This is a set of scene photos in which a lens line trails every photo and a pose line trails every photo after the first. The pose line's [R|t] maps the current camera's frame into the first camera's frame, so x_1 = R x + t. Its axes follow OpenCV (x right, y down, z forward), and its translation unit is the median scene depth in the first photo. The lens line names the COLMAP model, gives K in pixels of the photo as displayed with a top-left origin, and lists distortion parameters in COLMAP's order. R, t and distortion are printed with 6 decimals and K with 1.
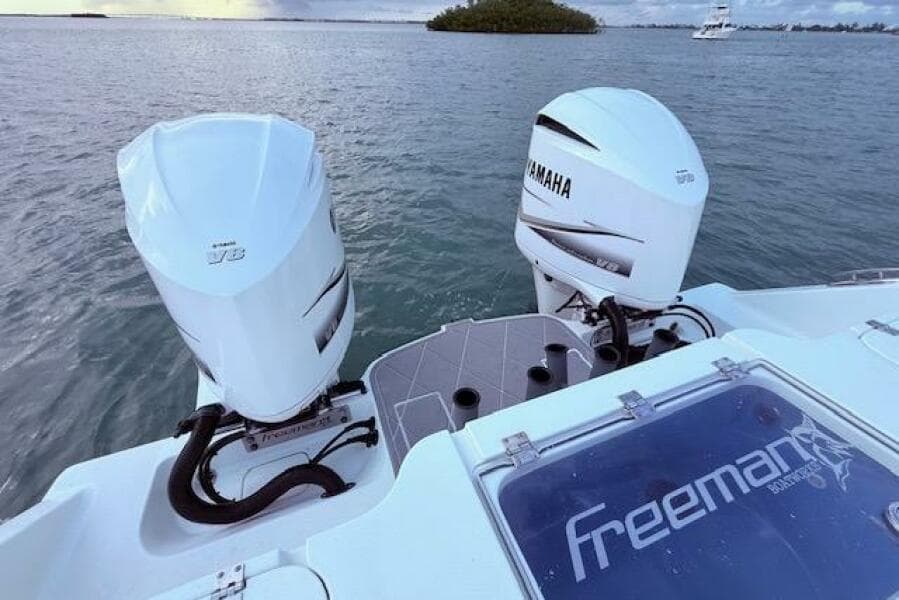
lens RADIAL K [[348.9, 0, 449.5], [0, 348.9, 300.0], [0, 0, 1]] dist [-0.003032, -0.000696]
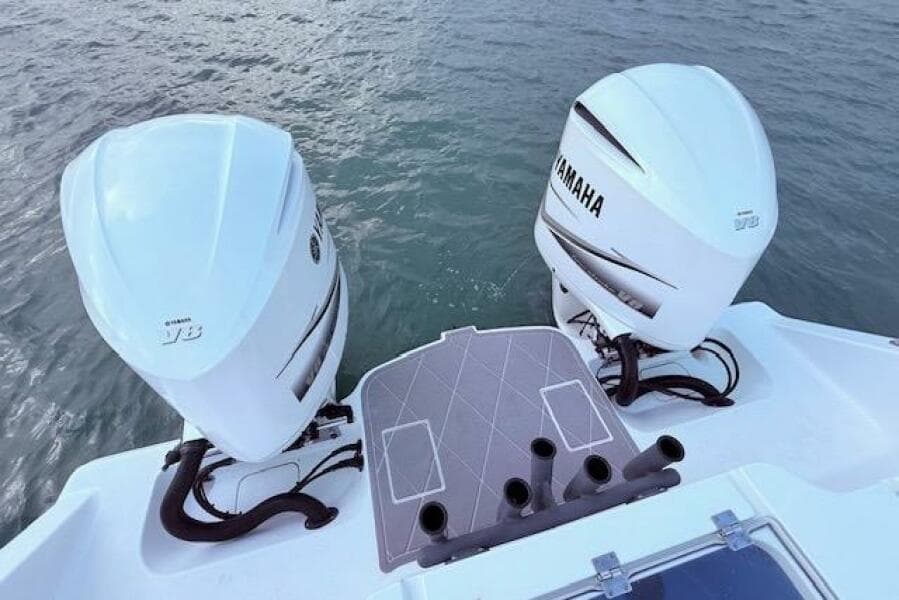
lens RADIAL K [[348.9, 0, 449.5], [0, 348.9, 300.0], [0, 0, 1]] dist [-0.003032, -0.000696]
pose [[0.994875, 0.083986, -0.056305, 0.056308], [-0.068873, 0.970566, 0.230778, -0.297226], [0.074030, -0.225717, 0.971376, 0.128520]]
